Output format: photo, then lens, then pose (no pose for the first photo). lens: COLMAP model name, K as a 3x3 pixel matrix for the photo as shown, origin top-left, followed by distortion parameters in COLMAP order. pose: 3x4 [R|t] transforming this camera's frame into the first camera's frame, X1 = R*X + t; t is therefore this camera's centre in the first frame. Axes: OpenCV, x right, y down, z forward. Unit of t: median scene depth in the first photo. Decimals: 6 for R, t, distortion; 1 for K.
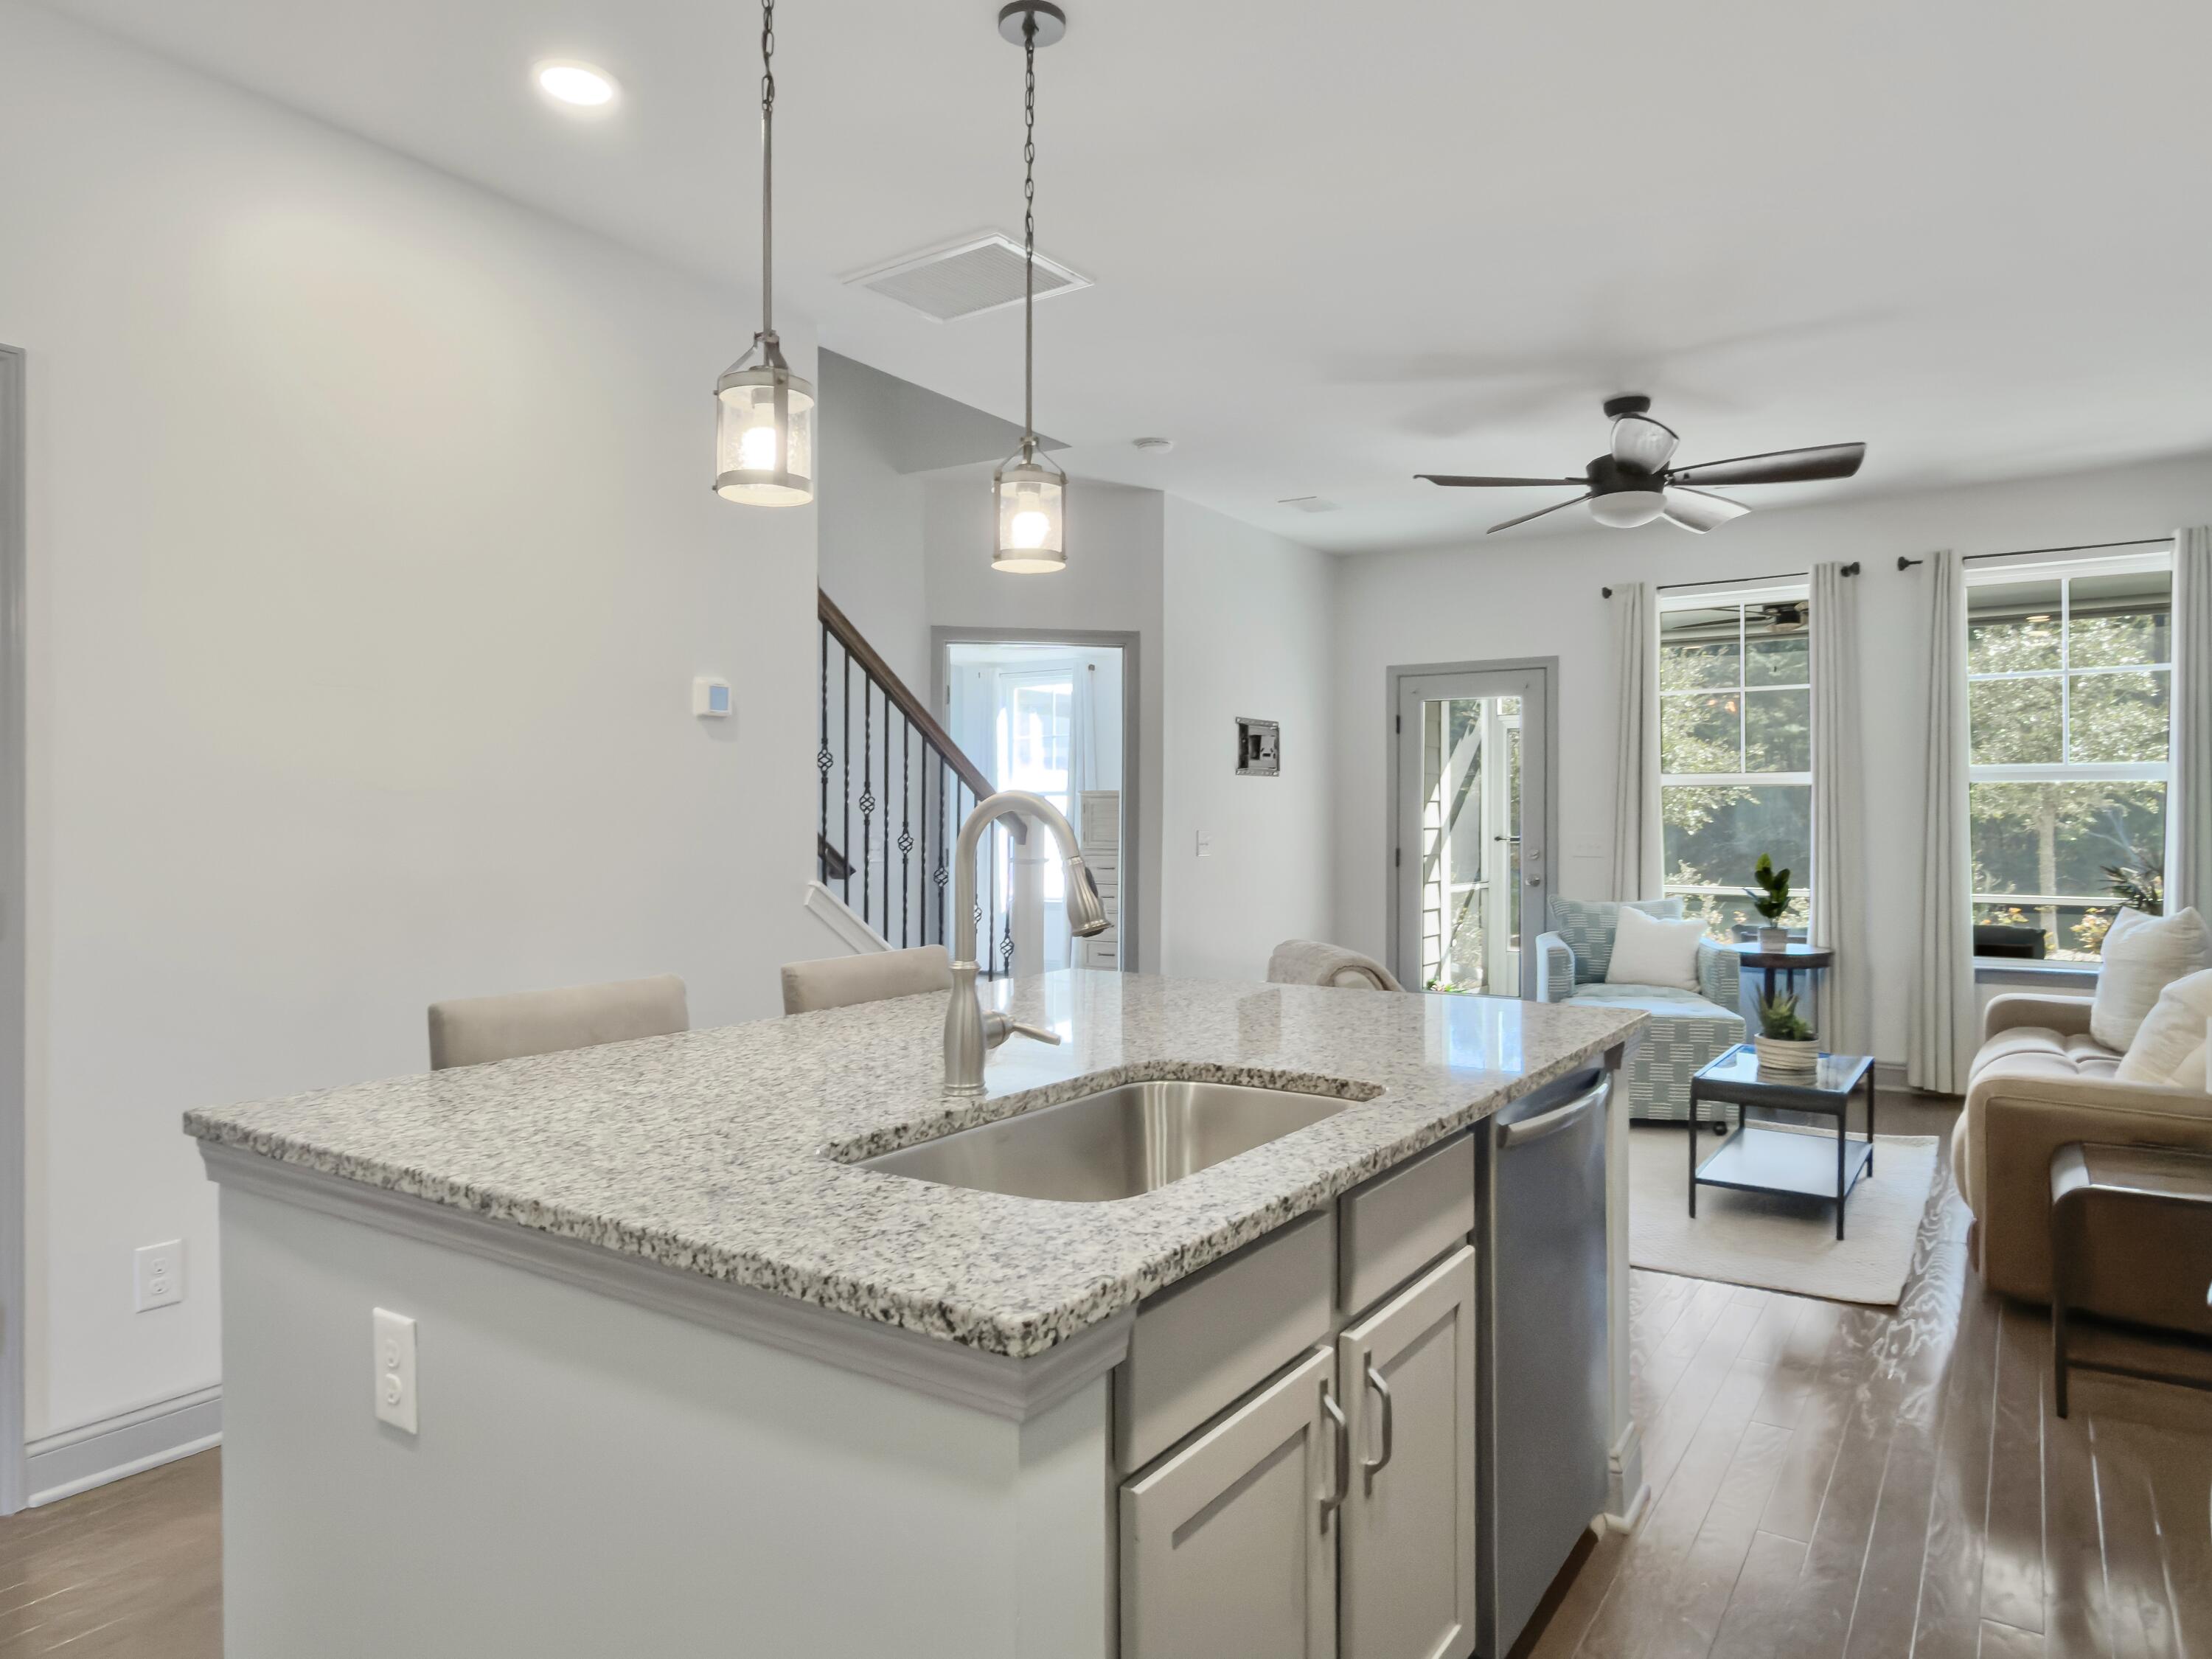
lens RADIAL K [[1381.8, 0, 1098.3], [0, 1381.8, 822.0], [0, 0, 1]] dist [-0.000905, -0.000194]
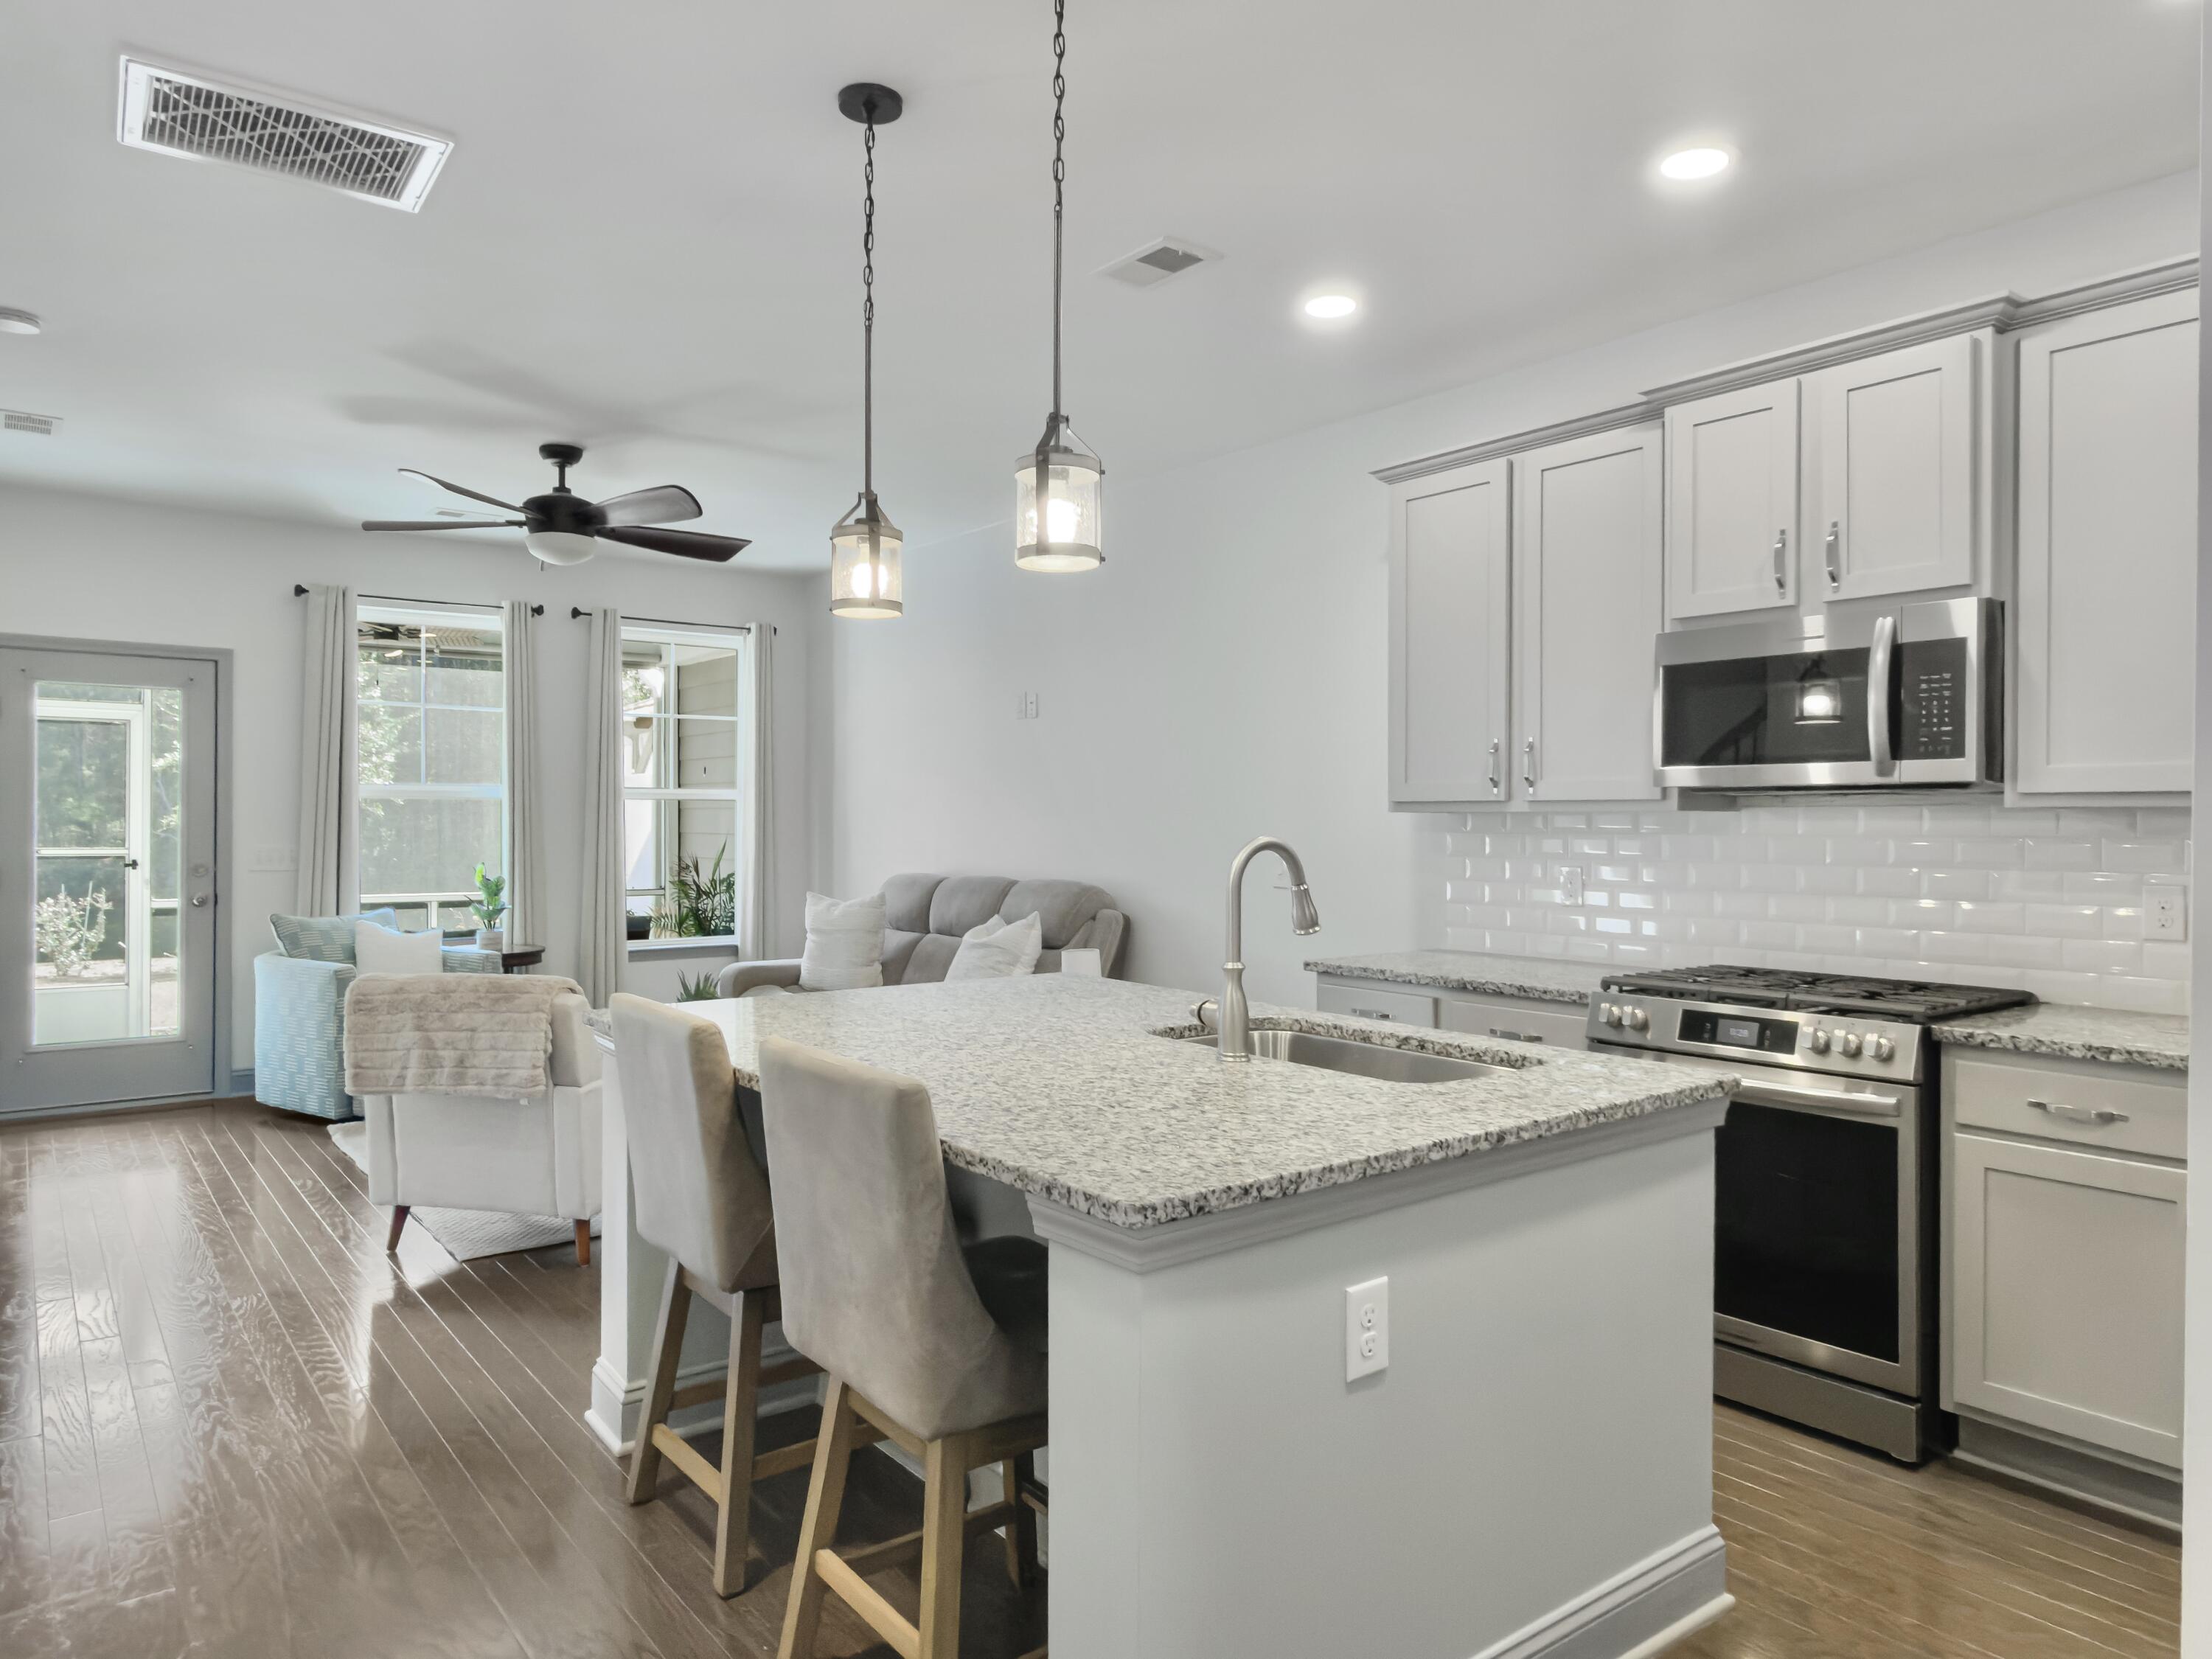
lens RADIAL K [[1381.8, 0, 1104.5], [0, 1381.8, 826.8], [0, 0, 1]] dist [-0.000905, -0.000194]
pose [[0.325832, -0.002656, 0.945424, -0.382312], [-0.002430, 0.999990, 0.003647, -0.009730], [-0.945425, -0.003486, 0.325822, 0.183762]]
